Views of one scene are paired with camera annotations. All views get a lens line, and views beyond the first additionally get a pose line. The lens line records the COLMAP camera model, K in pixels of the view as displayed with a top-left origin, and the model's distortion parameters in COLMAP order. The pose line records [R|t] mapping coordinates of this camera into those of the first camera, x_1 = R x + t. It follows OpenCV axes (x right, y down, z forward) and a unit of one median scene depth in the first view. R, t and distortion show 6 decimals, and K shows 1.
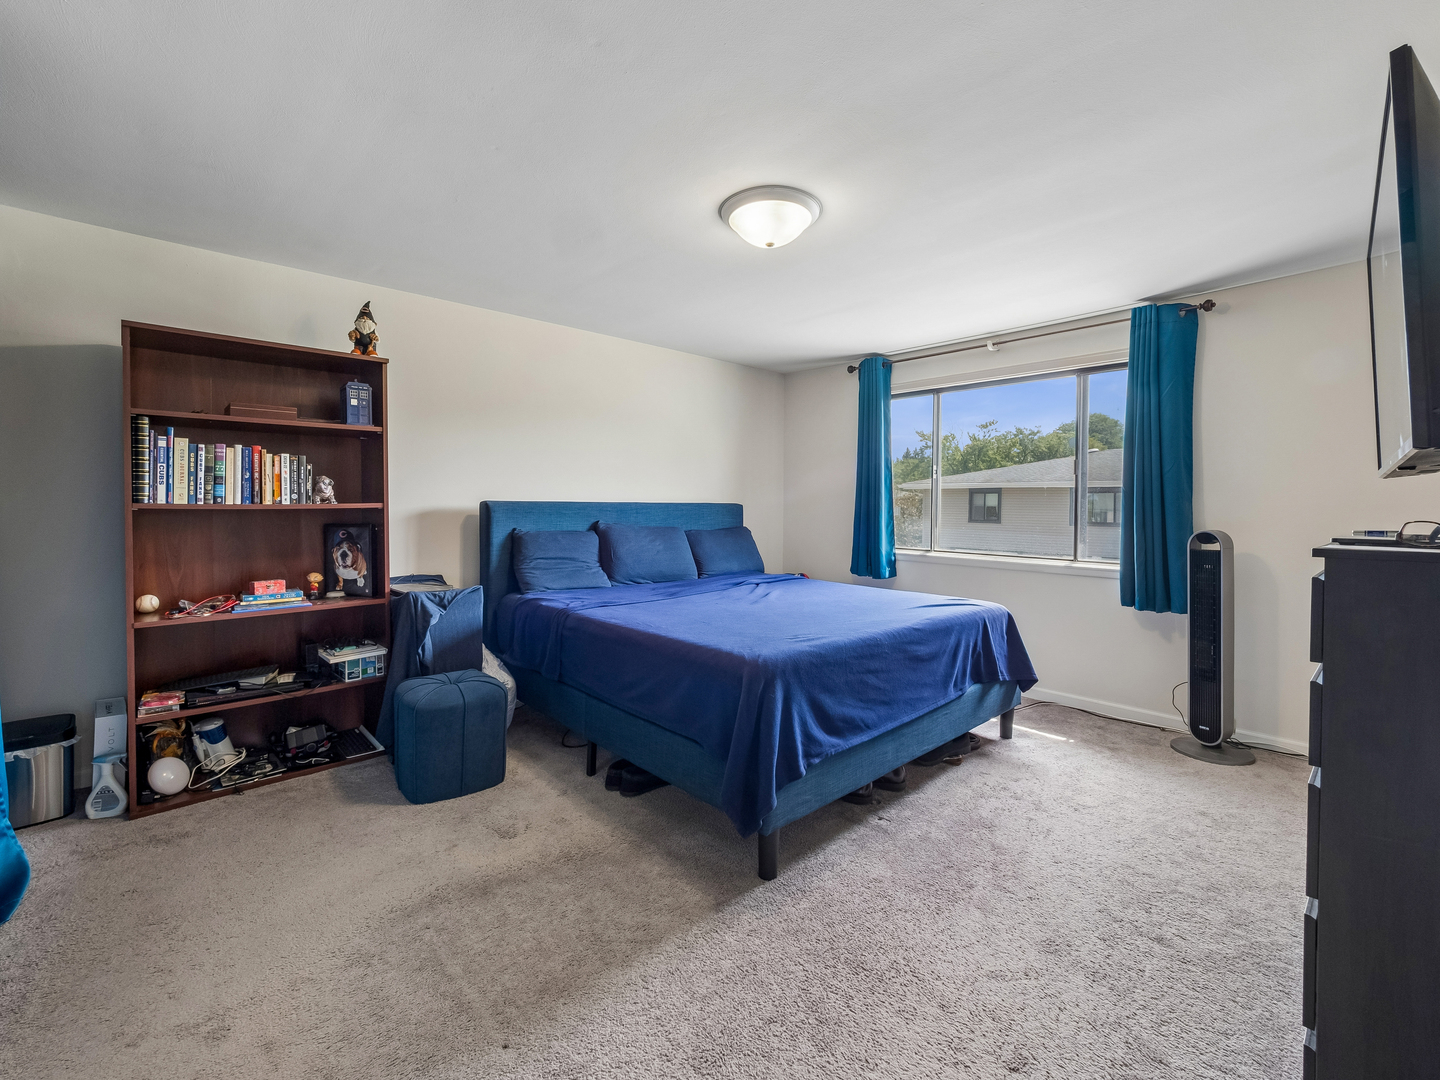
lens RADIAL K [[616.3, 0, 718.2], [0, 616.3, 512.8], [0, 0, 1]] dist [-0.001020, -0.000112]
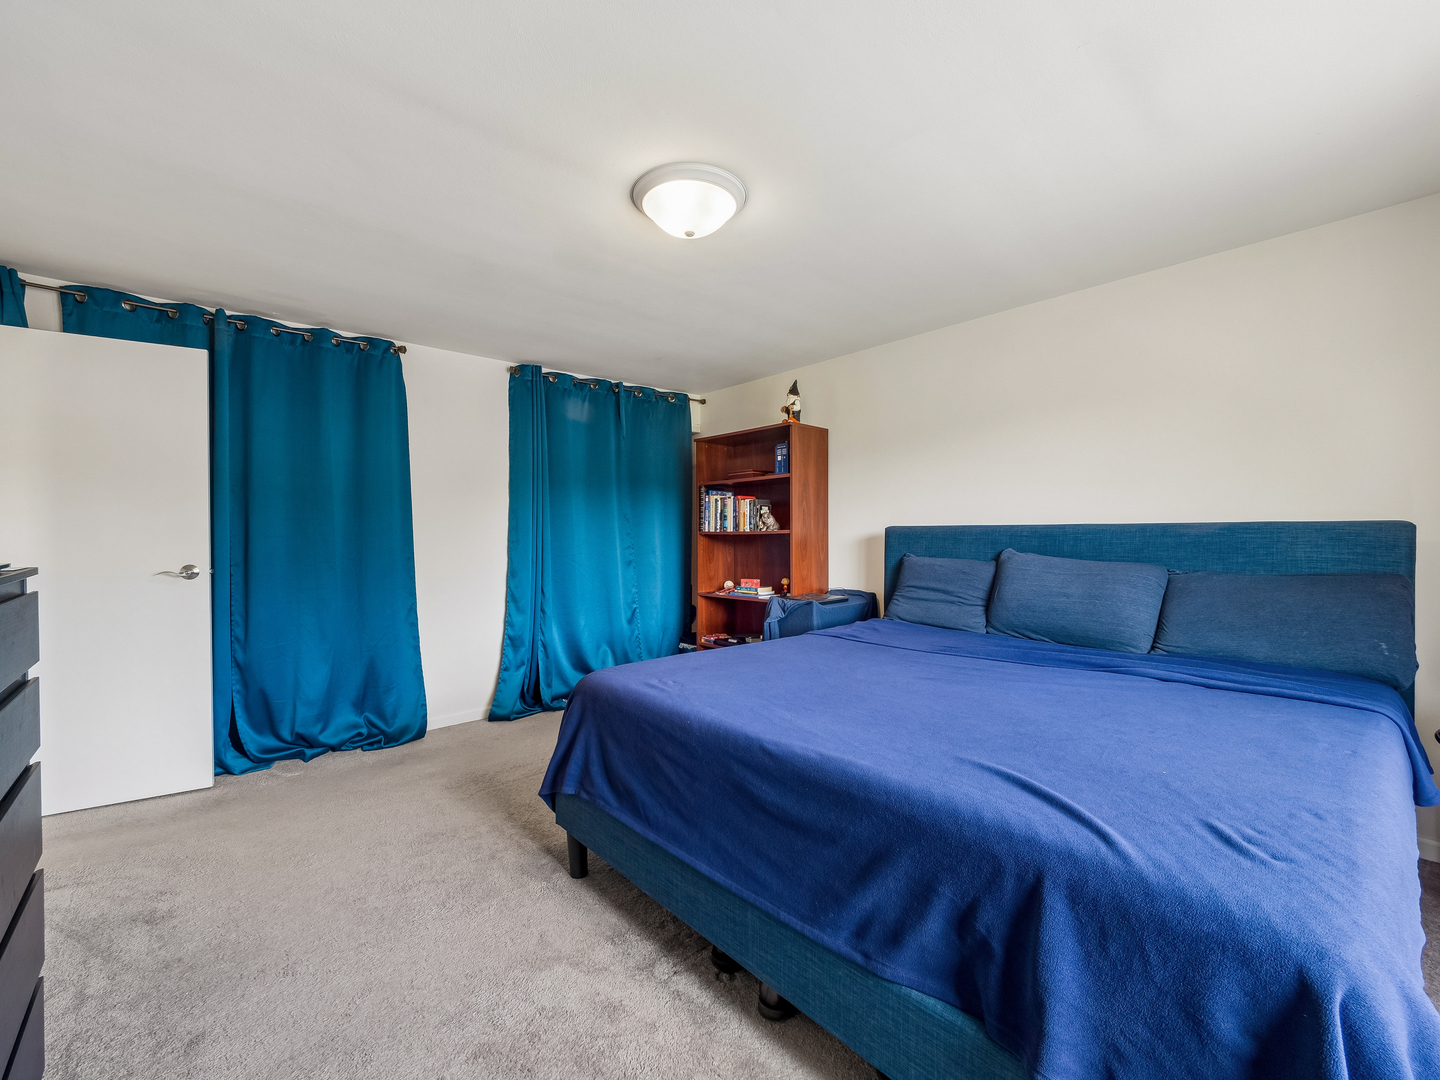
lens RADIAL K [[608.8, 0, 720.0], [0, 608.8, 540.0], [0, 0, 1]] dist [0.001186, -0.000030]
pose [[-0.017274, 0.008611, -0.999814, 0.891564], [-0.006761, 0.999939, 0.008729, -0.004825], [0.999828, 0.006910, -0.017215, 0.991943]]
